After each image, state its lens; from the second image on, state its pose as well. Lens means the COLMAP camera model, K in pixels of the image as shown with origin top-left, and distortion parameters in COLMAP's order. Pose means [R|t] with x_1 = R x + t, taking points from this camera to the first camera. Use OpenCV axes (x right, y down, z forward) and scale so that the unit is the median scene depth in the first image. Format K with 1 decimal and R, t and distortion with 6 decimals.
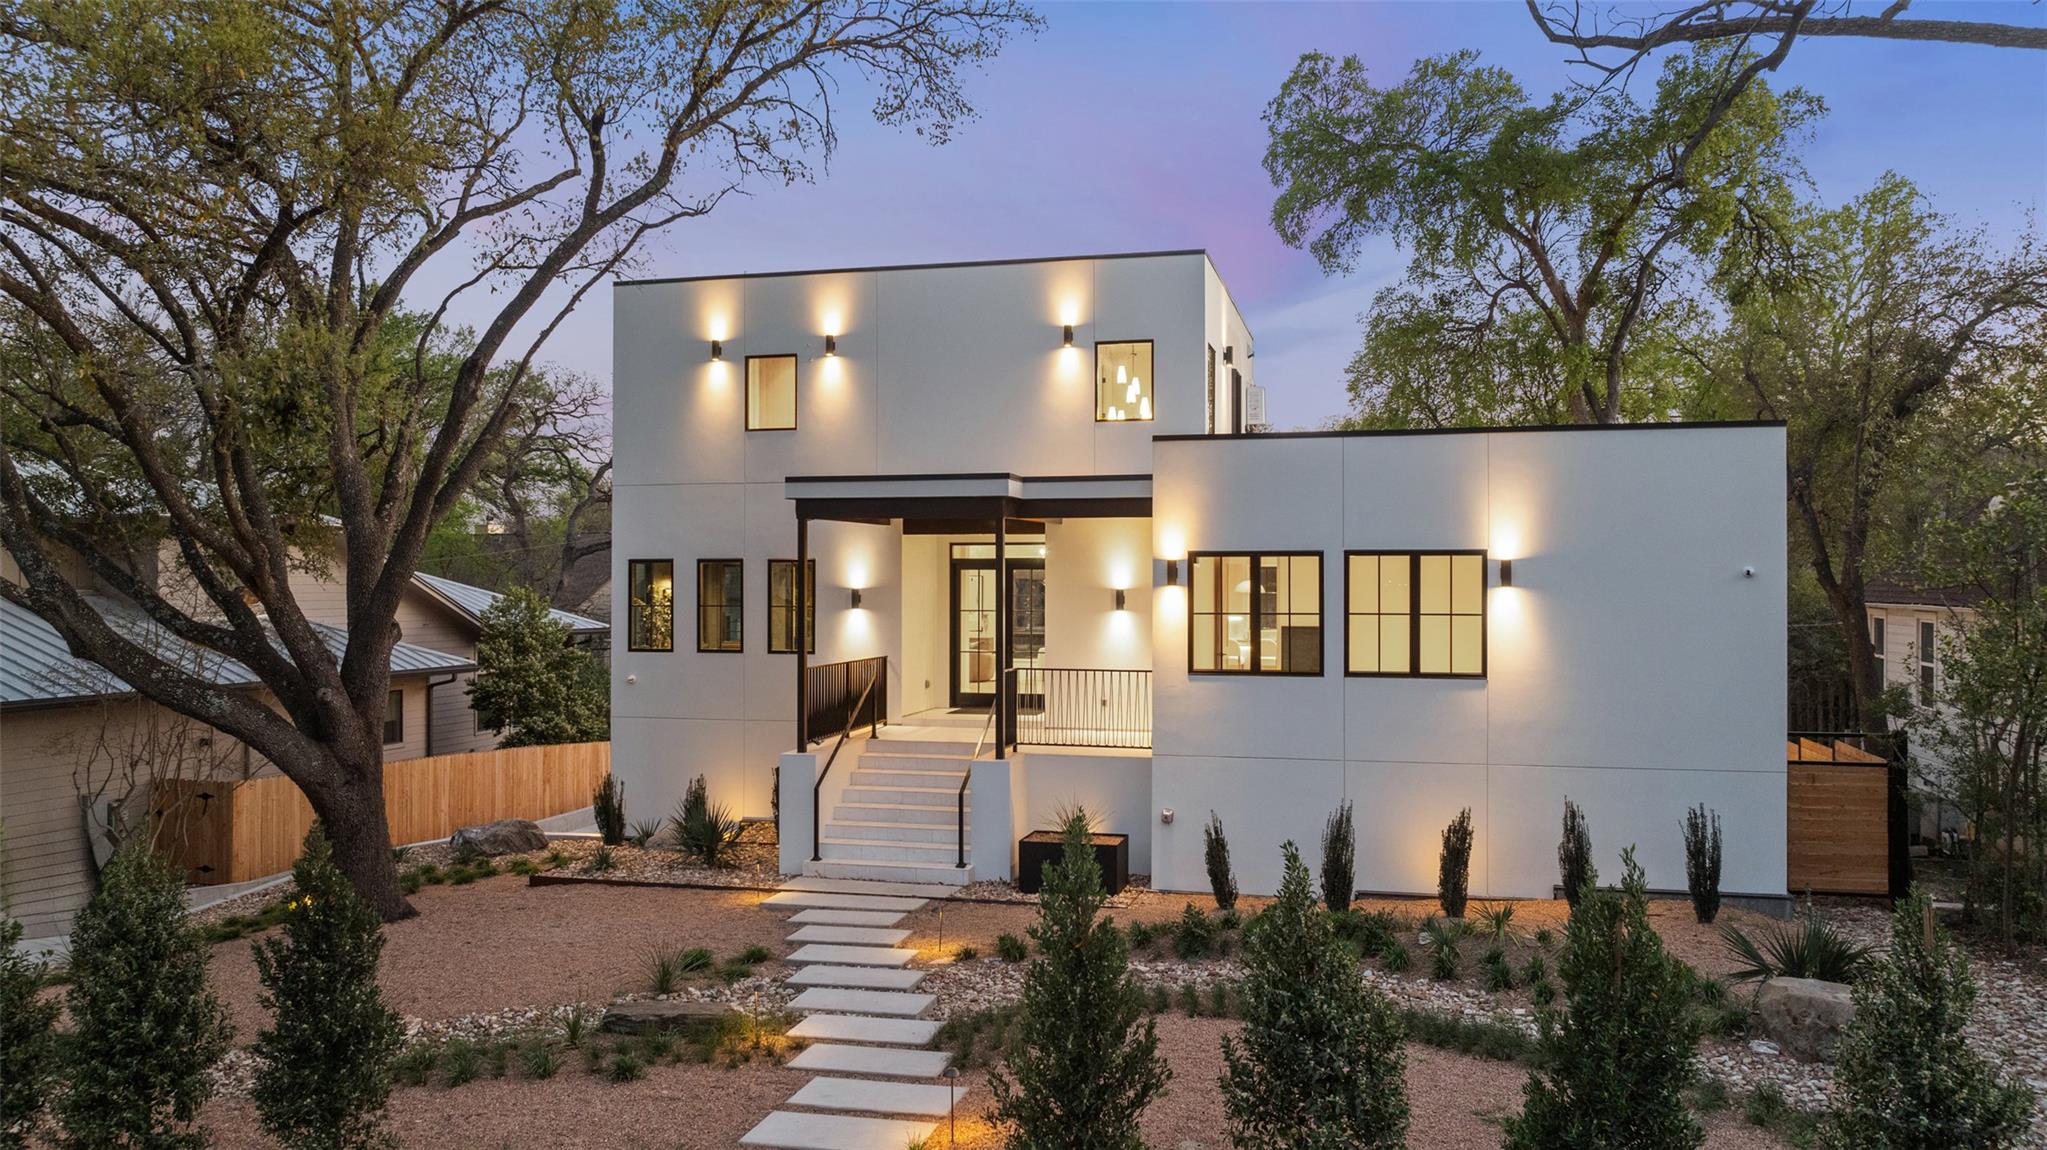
lens RADIAL K [[1419.8, 0, 1023.5], [0, 1419.8, 575.0], [0, 0, 1]] dist [-0.008862, 0.001259]
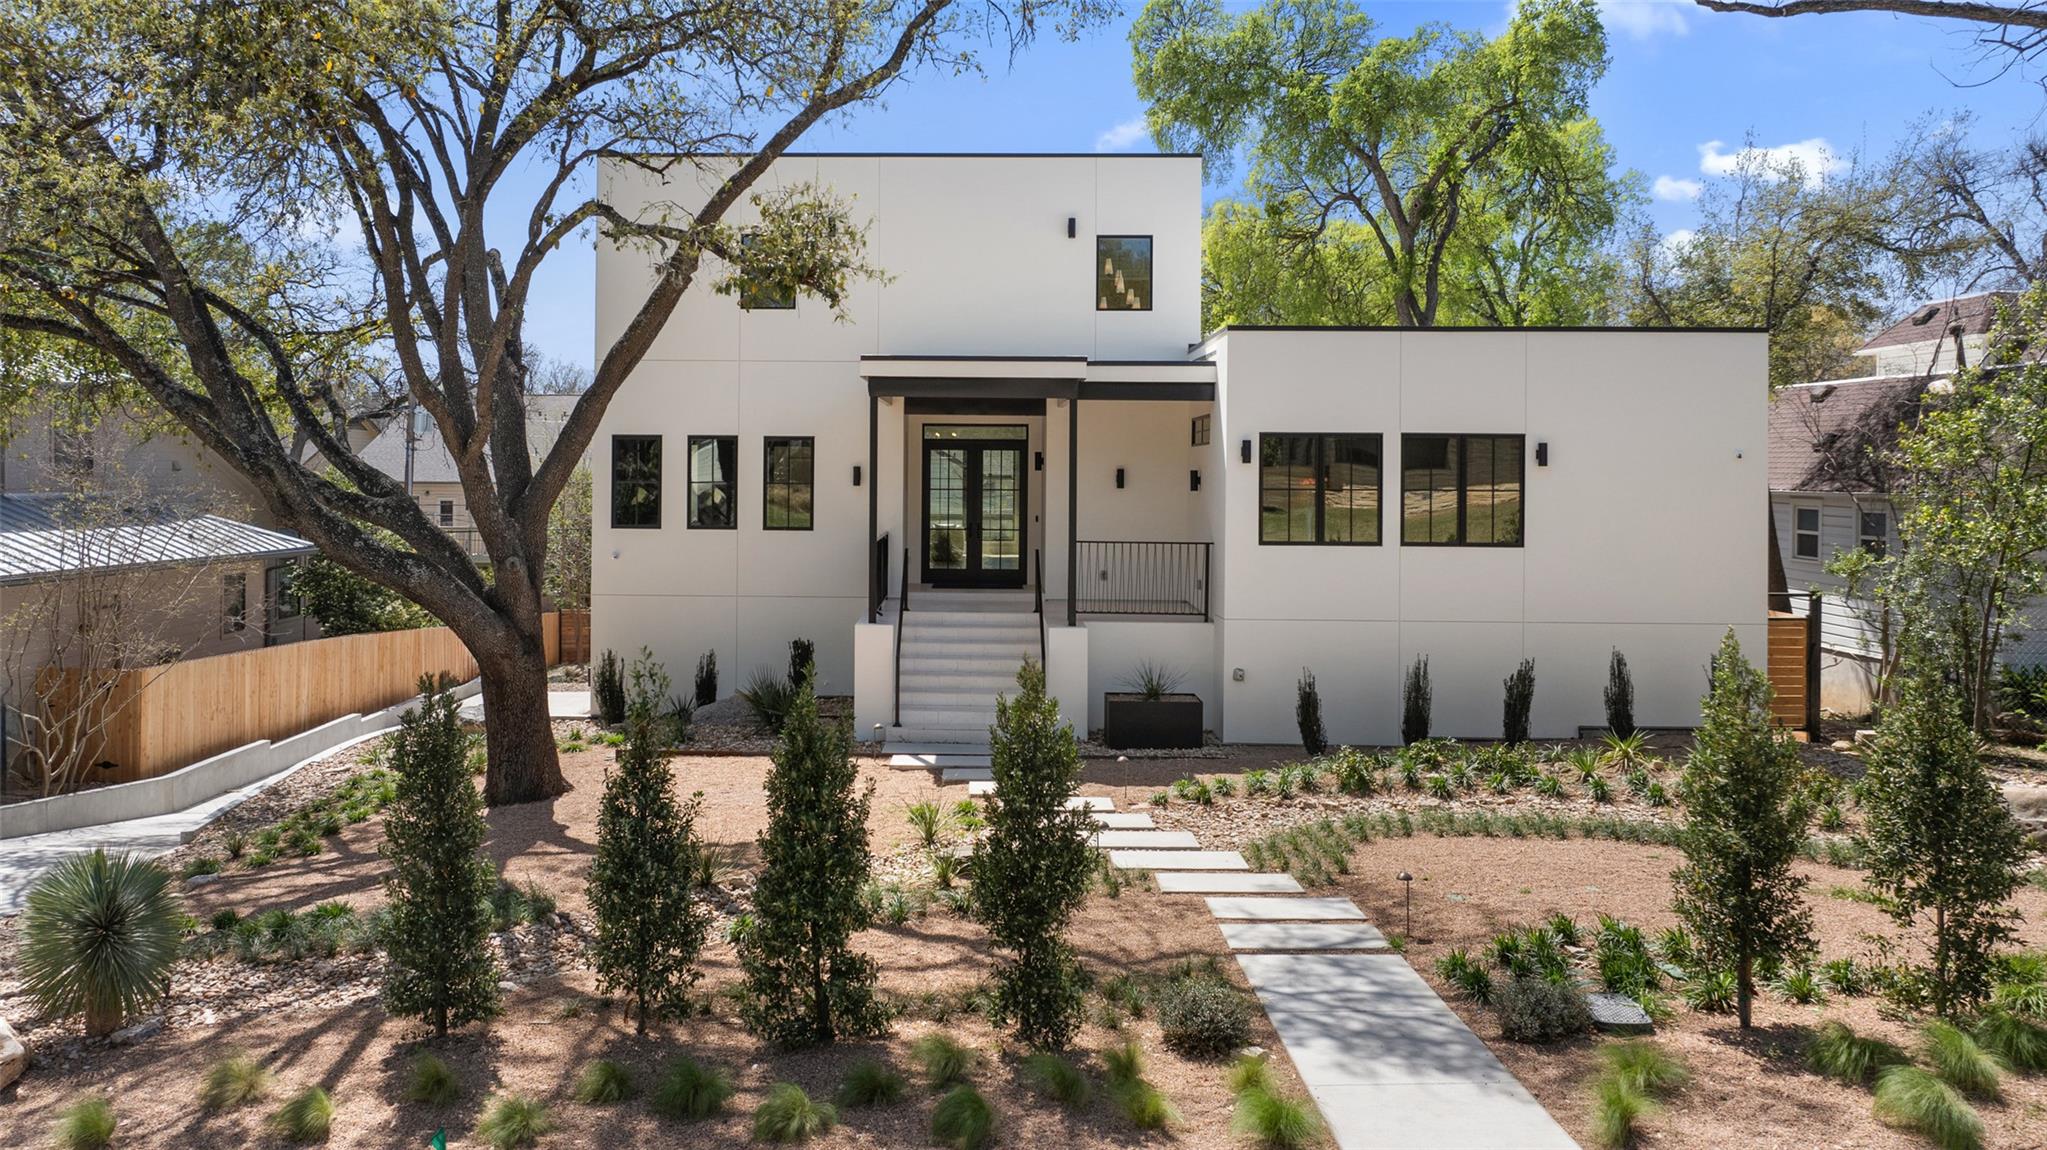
lens RADIAL K [[1411.2, 0, 1020.3], [0, 1411.2, 470.6], [0, 0, 1]] dist [-0.008959, -0.003120]
pose [[0.979202, 0.007898, 0.202736, -0.273838], [-0.008942, 0.999951, 0.004234, 0.009590], [-0.202693, -0.005959, 0.979224, -0.024414]]
